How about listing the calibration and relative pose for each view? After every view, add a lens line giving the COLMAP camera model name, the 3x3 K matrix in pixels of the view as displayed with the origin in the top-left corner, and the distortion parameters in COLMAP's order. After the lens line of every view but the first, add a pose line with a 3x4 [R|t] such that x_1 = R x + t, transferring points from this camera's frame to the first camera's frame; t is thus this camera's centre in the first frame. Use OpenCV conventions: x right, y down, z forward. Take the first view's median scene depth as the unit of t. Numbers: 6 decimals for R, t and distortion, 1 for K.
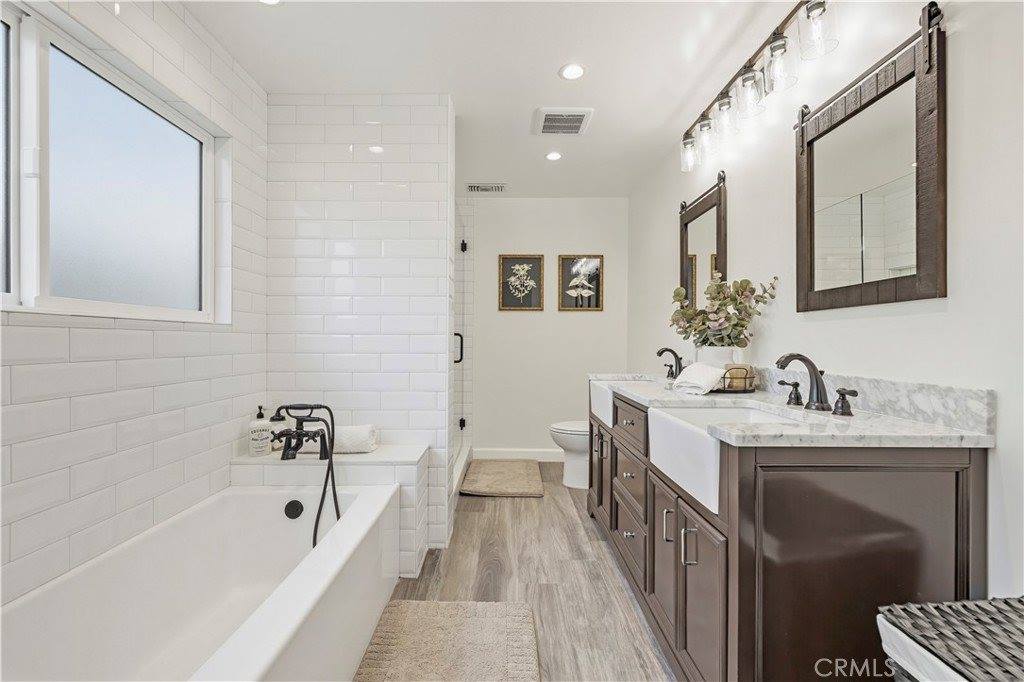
lens RADIAL K [[437.0, 0, 510.8], [0, 437.0, 339.5], [0, 0, 1]] dist [0.000618, 0.000254]
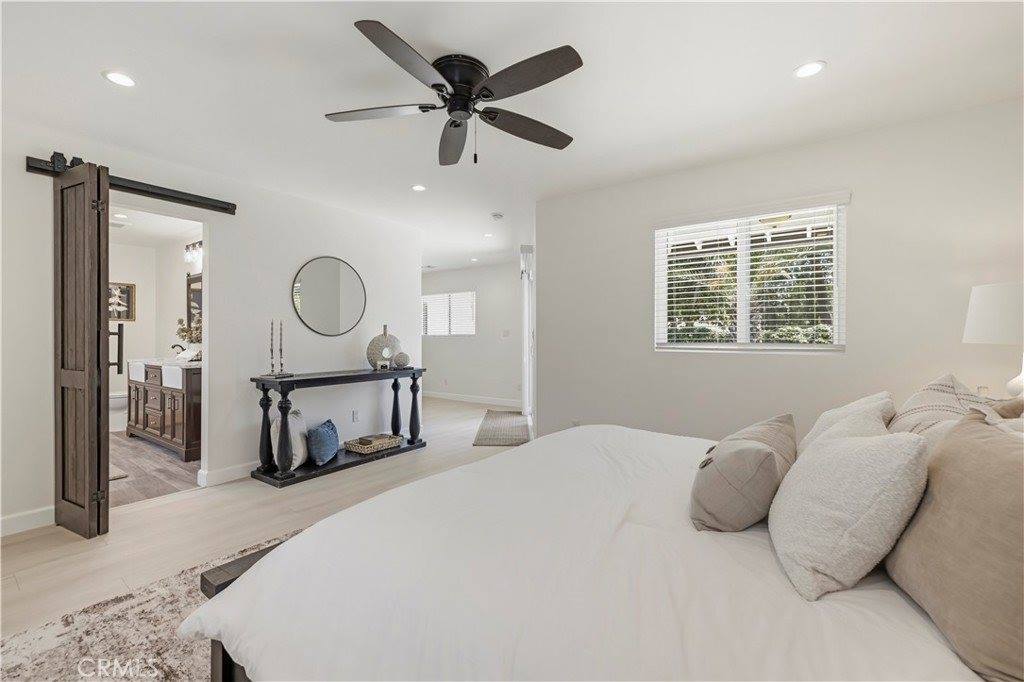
lens RADIAL K [[437.0, 0, 512.0], [0, 437.0, 341.9], [0, 0, 1]] dist [0.000618, 0.000254]
pose [[0.603010, -0.008482, 0.797688, -0.377033], [0.005810, 0.999964, 0.006240, 0.002547], [-0.797712, 0.000872, 0.603038, -1.672283]]
